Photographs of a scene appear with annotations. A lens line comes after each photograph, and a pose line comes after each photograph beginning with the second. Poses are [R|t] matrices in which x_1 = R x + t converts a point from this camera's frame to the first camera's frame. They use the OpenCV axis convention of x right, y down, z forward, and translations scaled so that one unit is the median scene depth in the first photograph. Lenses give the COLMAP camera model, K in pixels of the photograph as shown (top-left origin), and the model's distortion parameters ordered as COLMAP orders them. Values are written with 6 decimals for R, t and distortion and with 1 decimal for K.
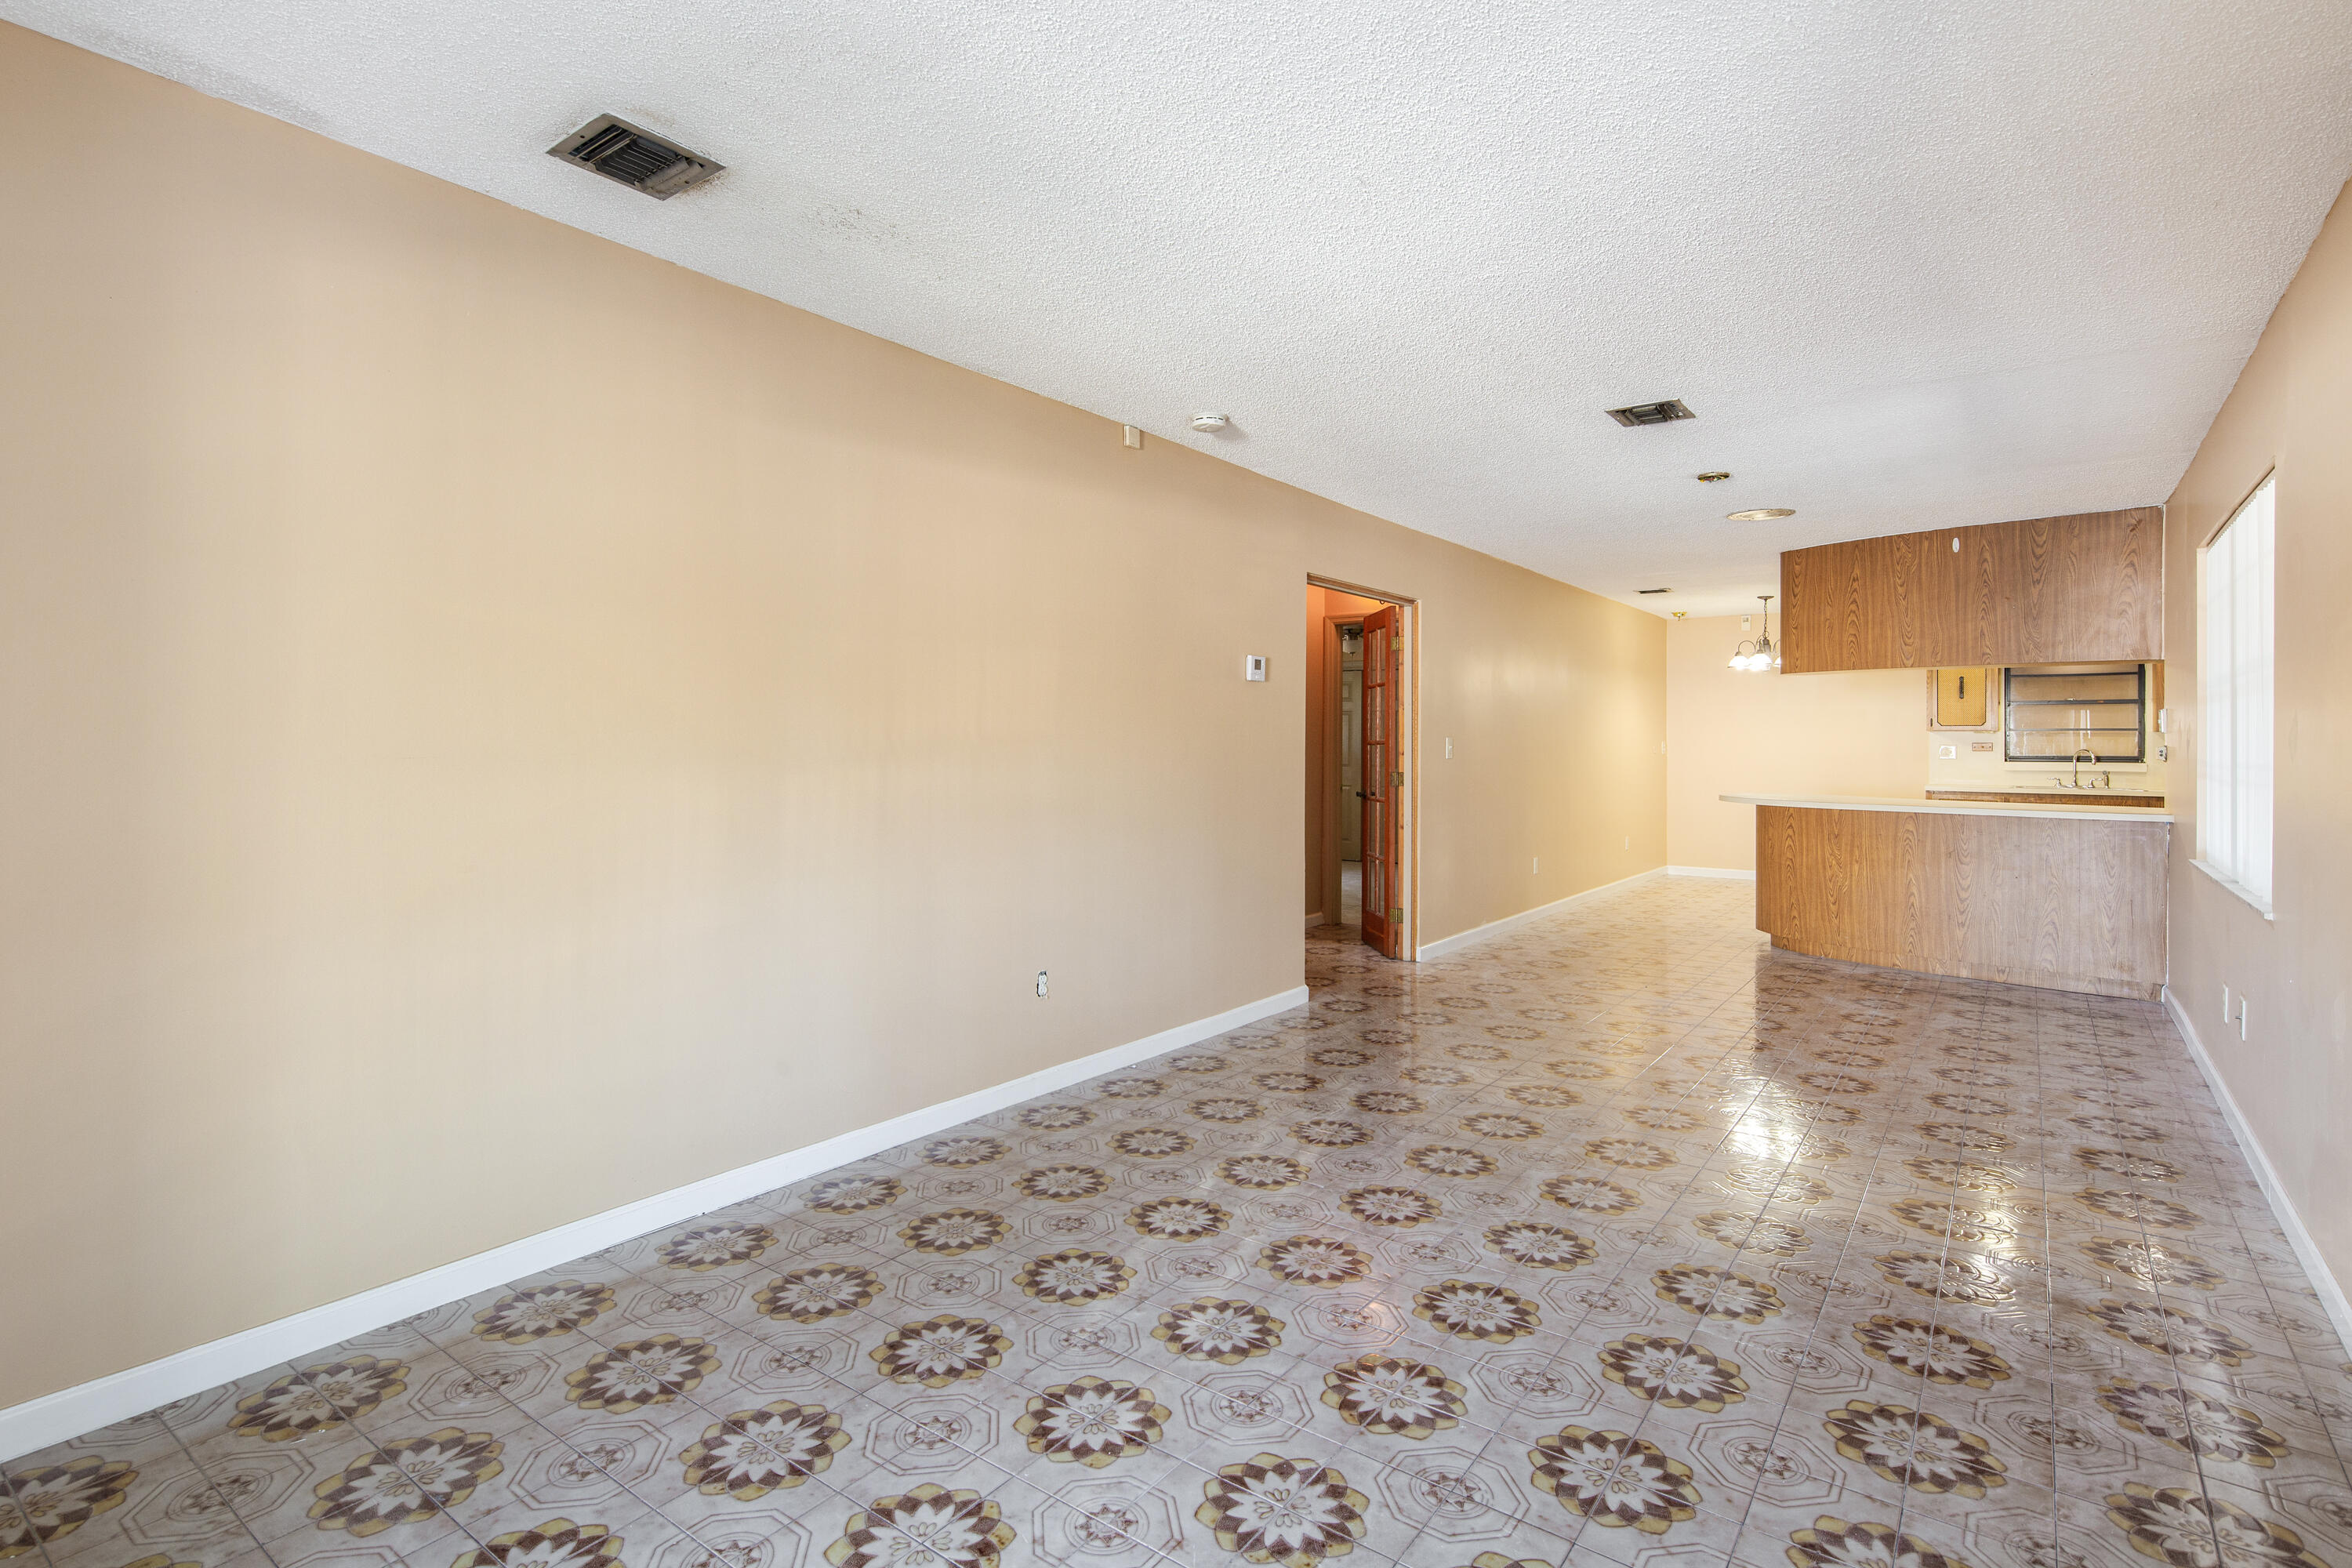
lens RADIAL K [[1154.5, 0, 1180.3], [0, 1154.5, 757.0], [0, 0, 1]] dist [0.003472, -0.001068]
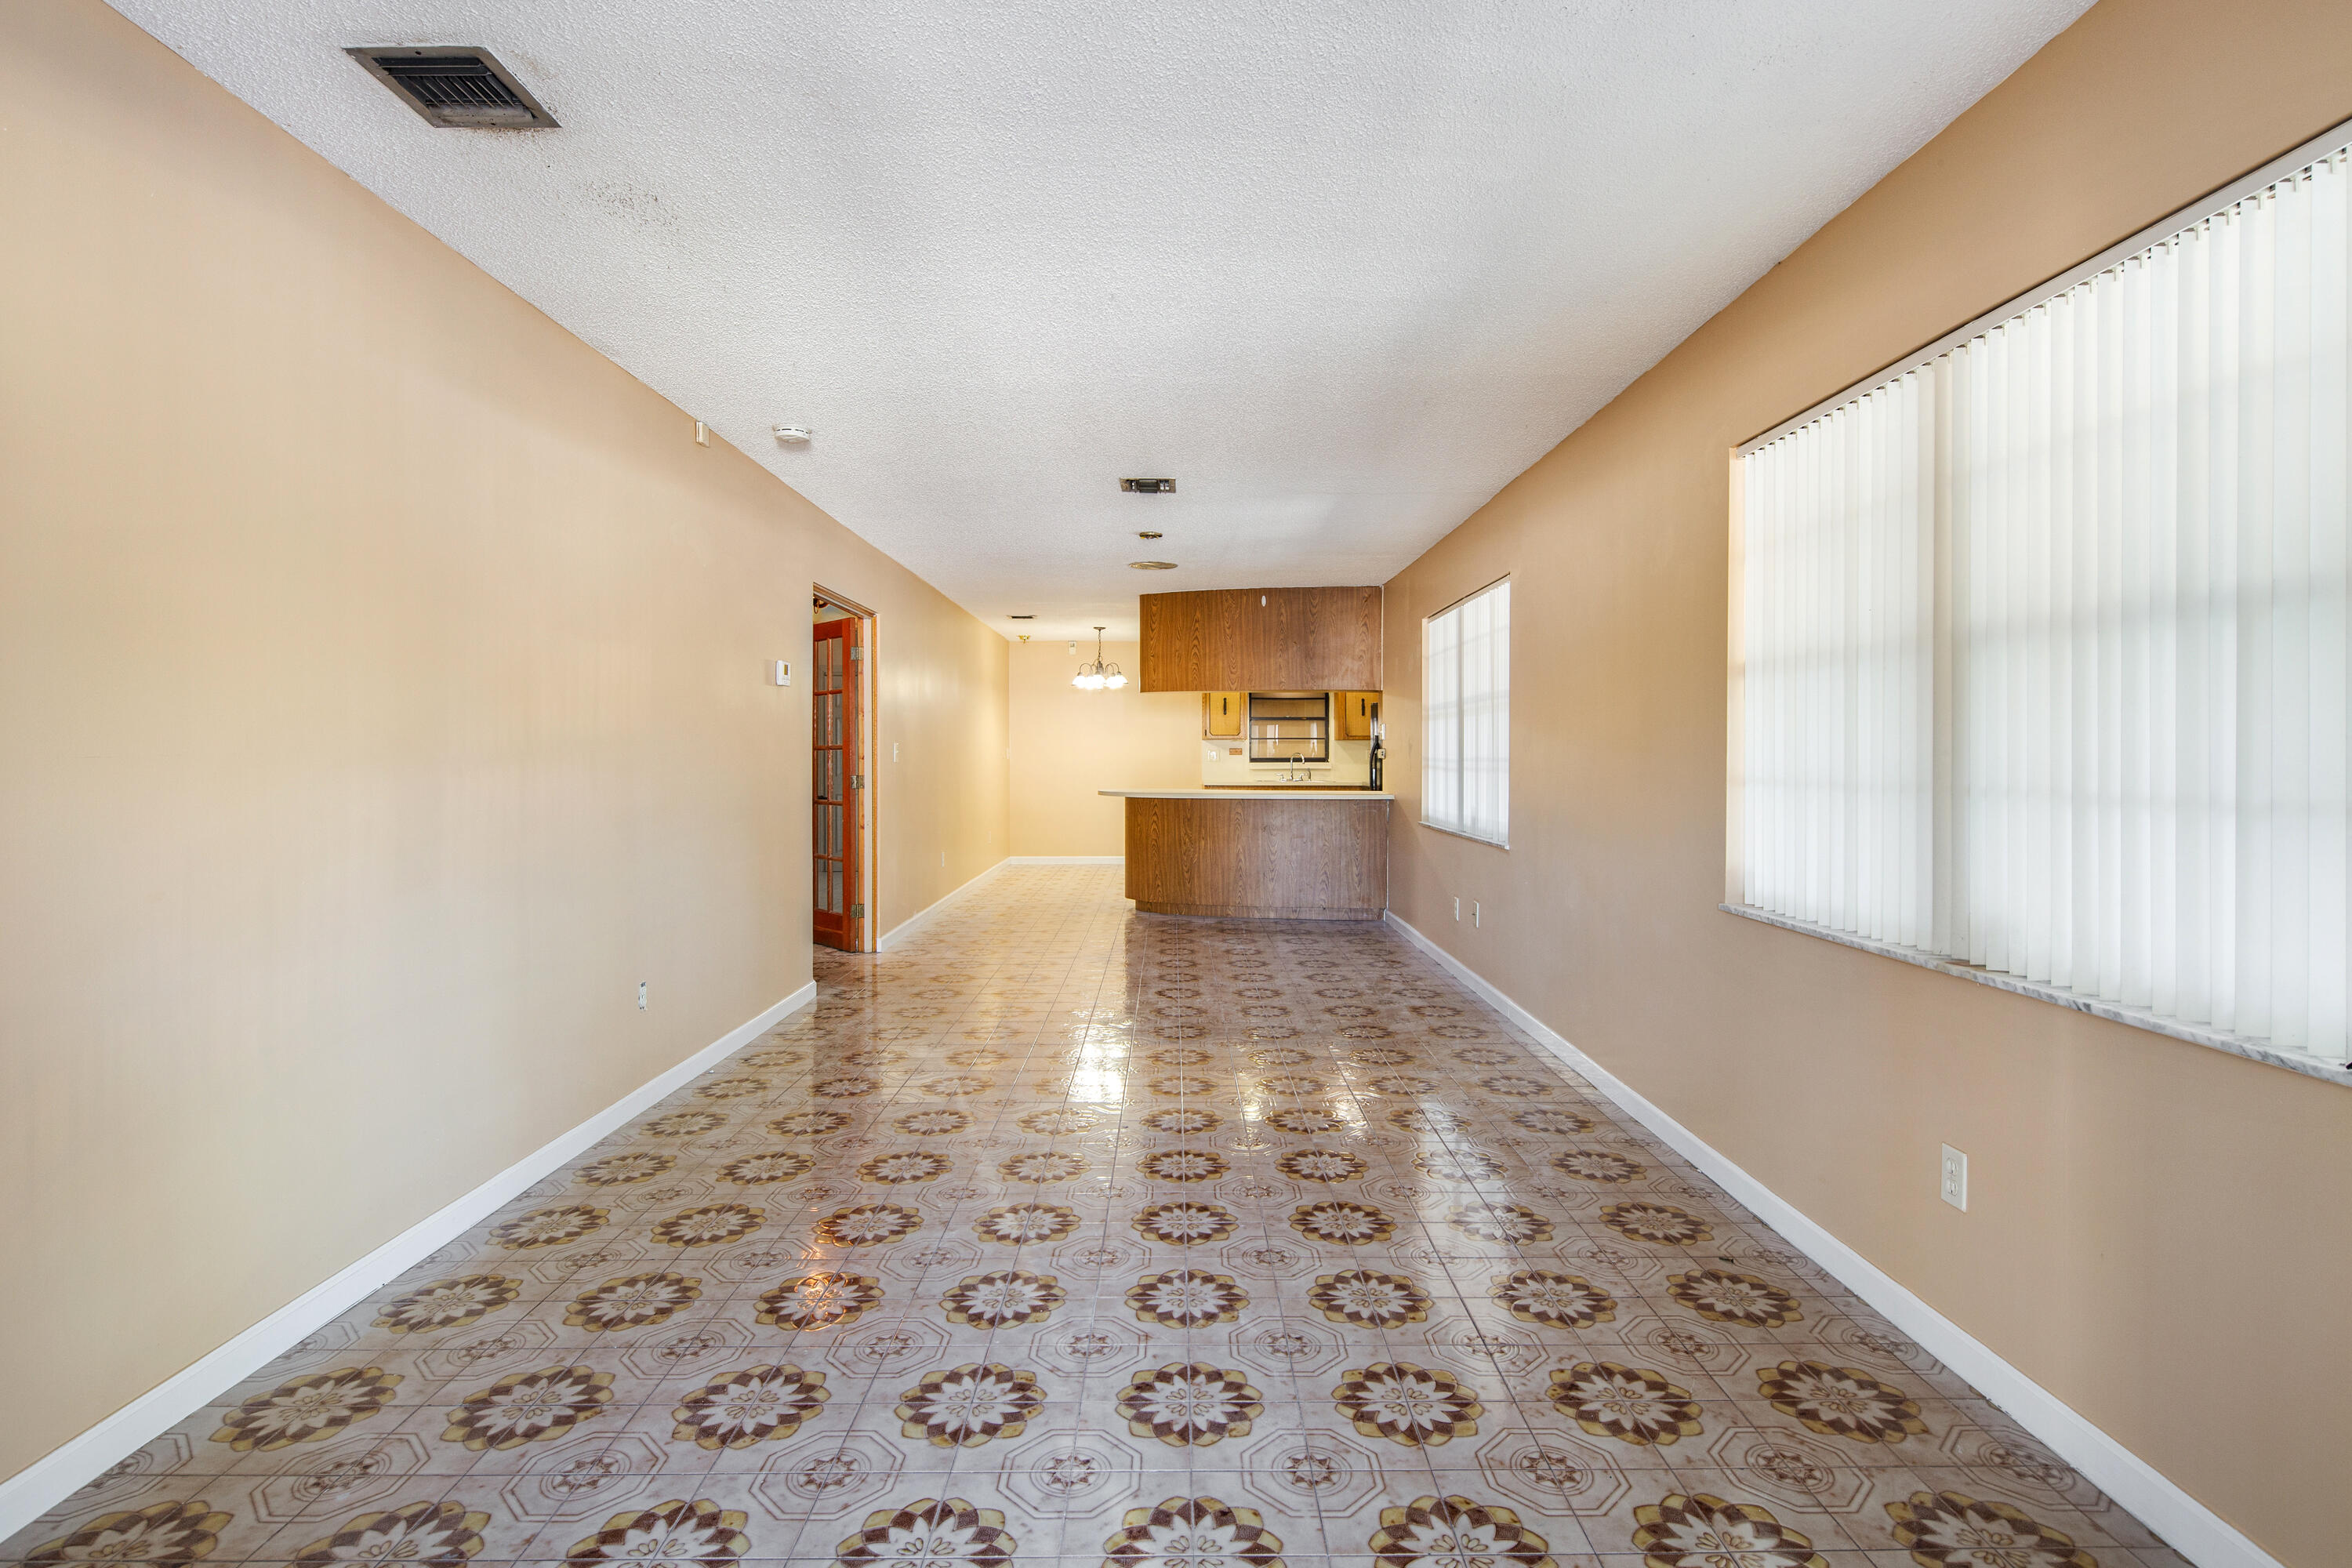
lens RADIAL K [[1165.1, 0, 1176.0], [0, 1165.1, 784.0], [0, 0, 1]] dist [0.001651, -0.001497]
pose [[0.795584, -0.019905, 0.605517, -0.379703], [0.011746, 0.999779, 0.017433, 0.009782], [-0.605730, -0.006757, 0.795642, -0.042271]]
